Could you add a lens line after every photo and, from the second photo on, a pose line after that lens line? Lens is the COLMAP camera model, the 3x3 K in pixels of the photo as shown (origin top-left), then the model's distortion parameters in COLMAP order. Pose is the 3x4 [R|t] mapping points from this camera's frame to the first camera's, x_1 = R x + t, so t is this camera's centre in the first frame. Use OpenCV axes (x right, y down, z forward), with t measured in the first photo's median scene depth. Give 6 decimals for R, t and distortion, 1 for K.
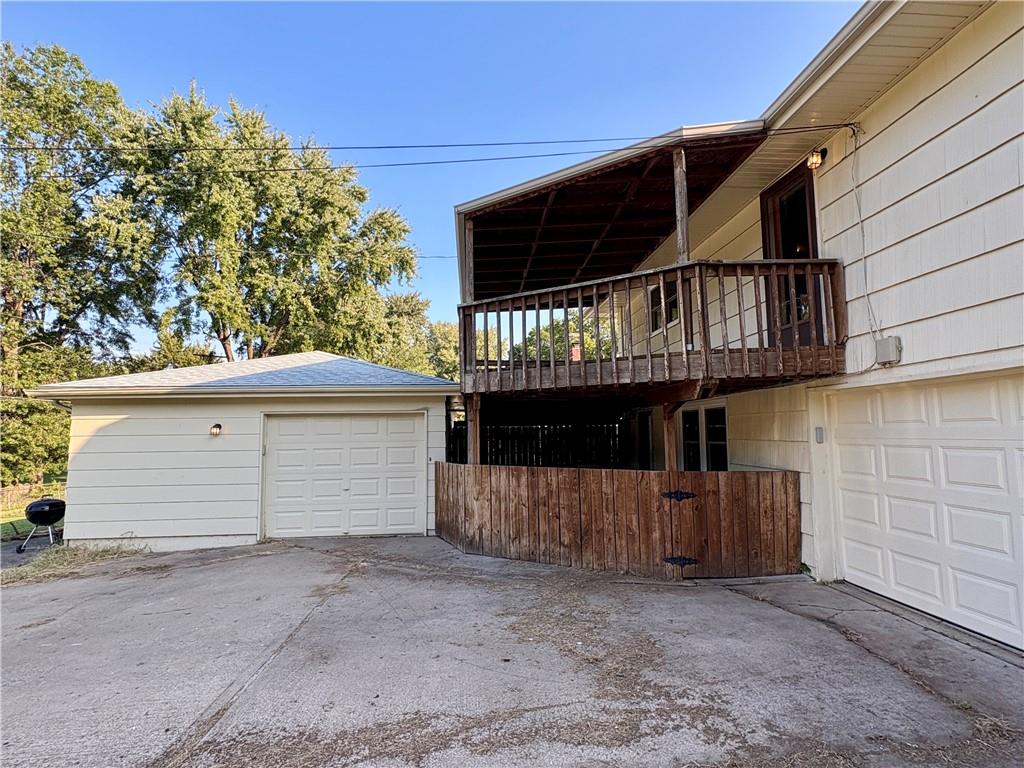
lens RADIAL K [[520.1, 0, 511.7], [0, 520.1, 387.3], [0, 0, 1]] dist [-0.000825, 0.001358]
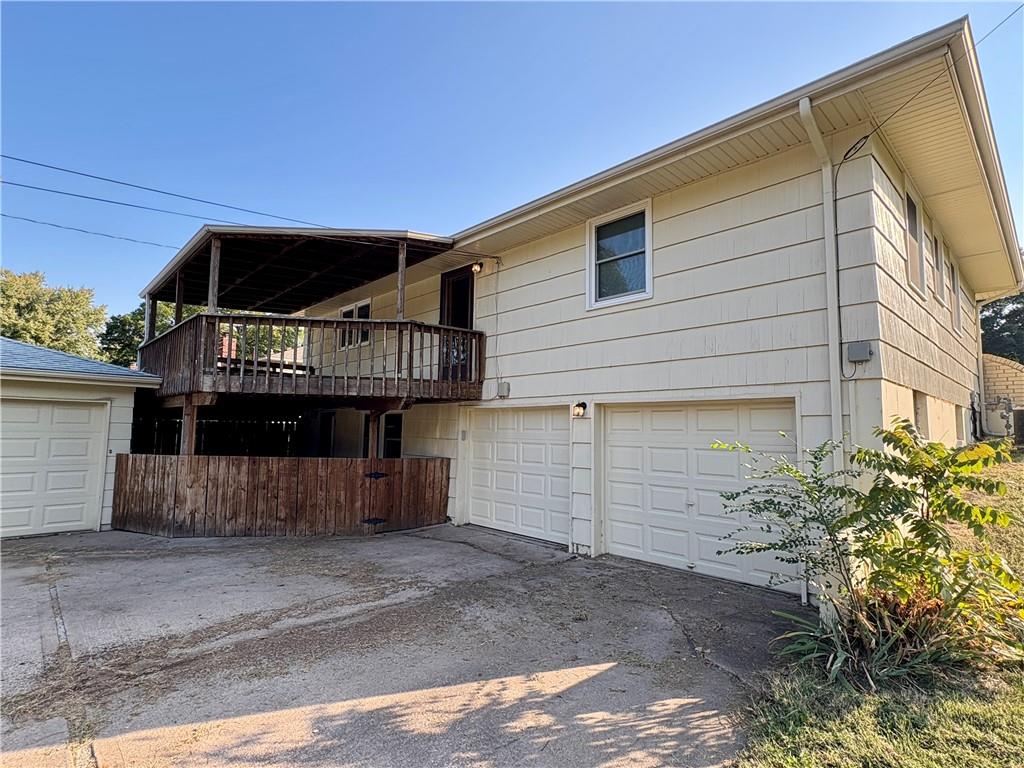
lens RADIAL K [[520.1, 0, 511.1], [0, 520.1, 388.7], [0, 0, 1]] dist [-0.000825, 0.001358]
pose [[0.777641, 0.078561, 0.623780, -0.326178], [-0.082897, 0.996312, -0.022135, -0.030325], [-0.623219, -0.034497, 0.781286, -0.364407]]
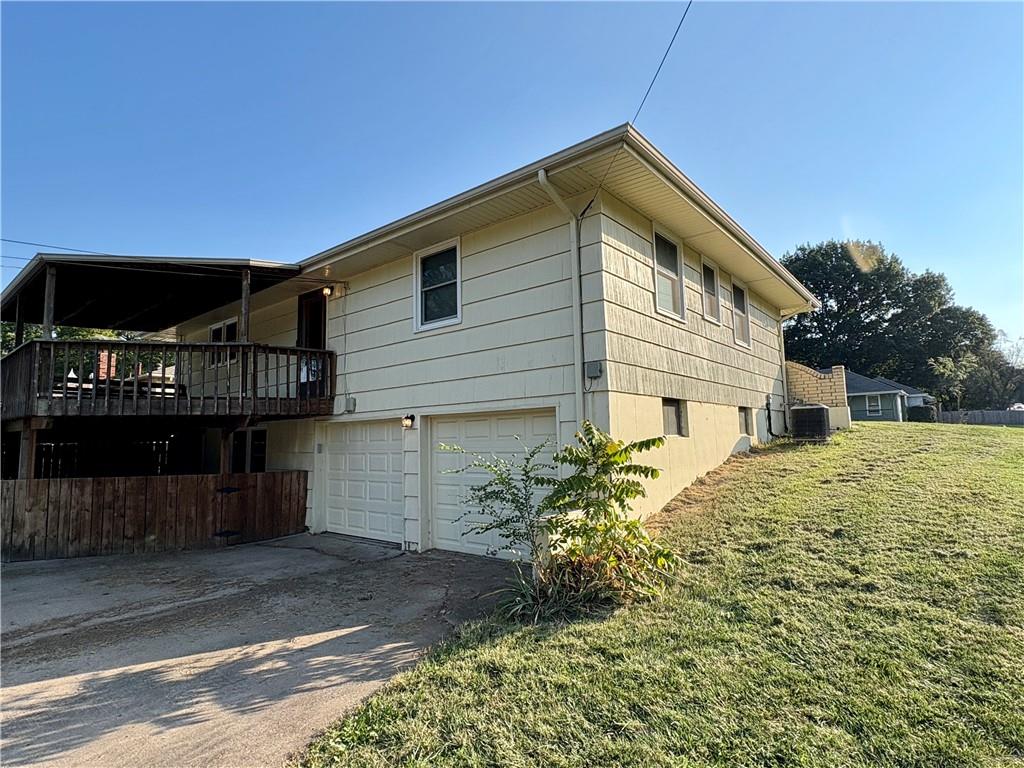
lens RADIAL K [[539.7, 0, 512.7], [0, 539.7, 387.8], [0, 0, 1]] dist [0.004972, 0.000083]
pose [[0.695461, 0.070610, 0.715086, -0.262584], [-0.052904, 0.997491, -0.047042, -0.059715], [-0.716614, -0.005115, 0.697451, -0.722295]]
